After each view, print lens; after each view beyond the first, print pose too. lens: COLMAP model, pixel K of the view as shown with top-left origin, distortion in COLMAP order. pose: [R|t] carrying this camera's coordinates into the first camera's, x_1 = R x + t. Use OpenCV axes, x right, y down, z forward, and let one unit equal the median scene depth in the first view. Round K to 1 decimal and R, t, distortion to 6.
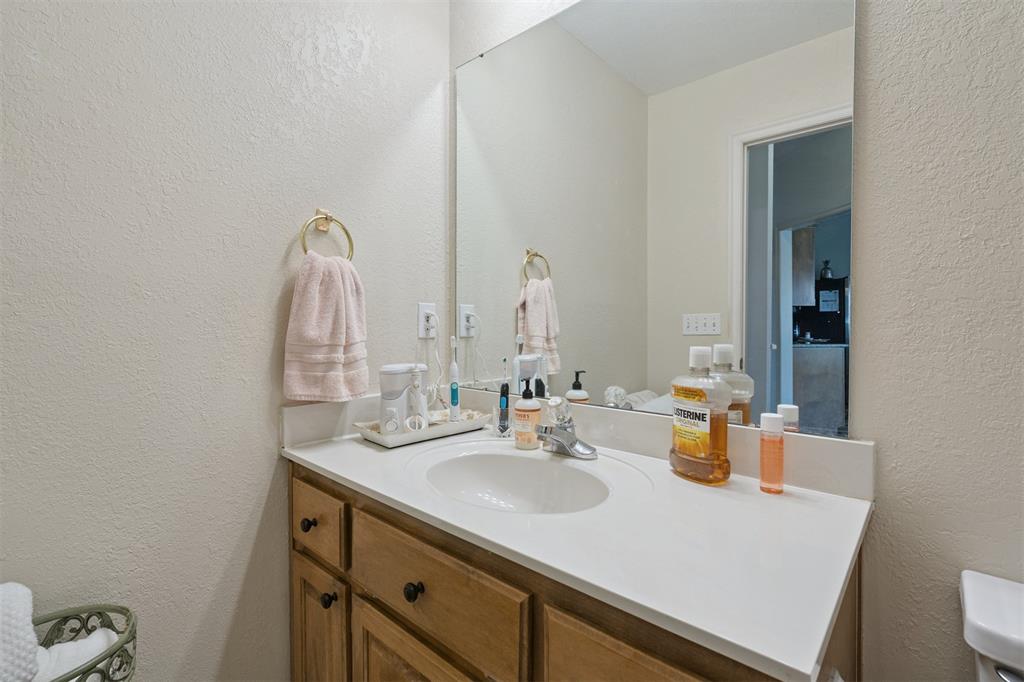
lens RADIAL K [[472.1, 0, 508.0], [0, 472.1, 336.9], [0, 0, 1]] dist [-0.007295, 0.002247]
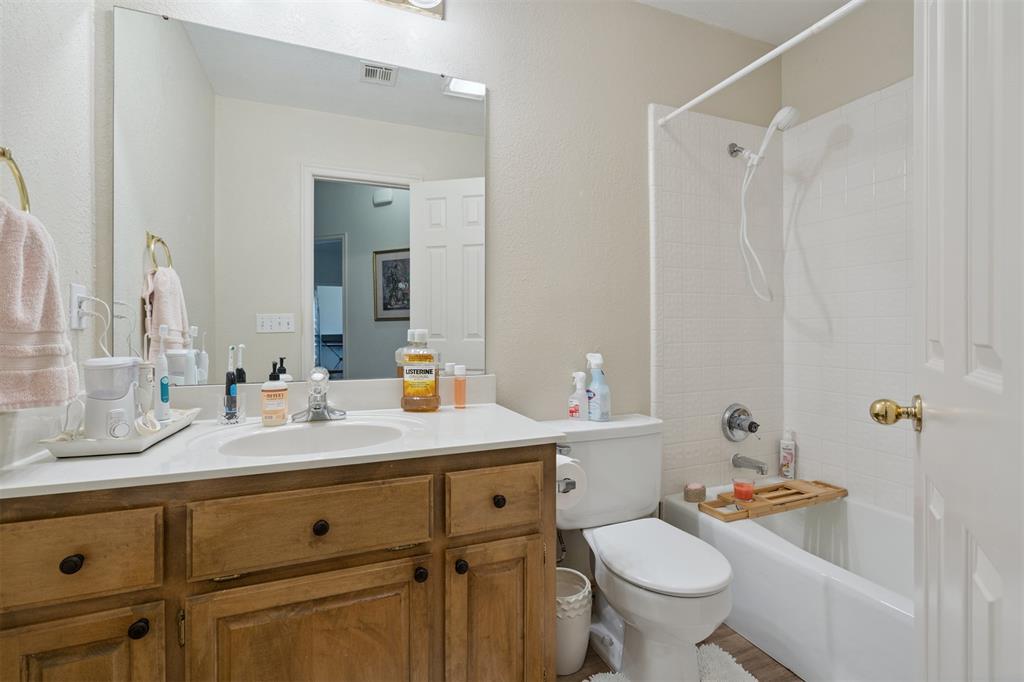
lens RADIAL K [[461.5, 0, 508.3], [0, 461.5, 332.4], [0, 0, 1]] dist [0.000109, -0.000830]
pose [[0.440605, -0.000241, 0.897701, -0.705316], [0.021818, 0.999707, -0.010440, 0.041386], [-0.897436, 0.024186, 0.440482, 0.023097]]
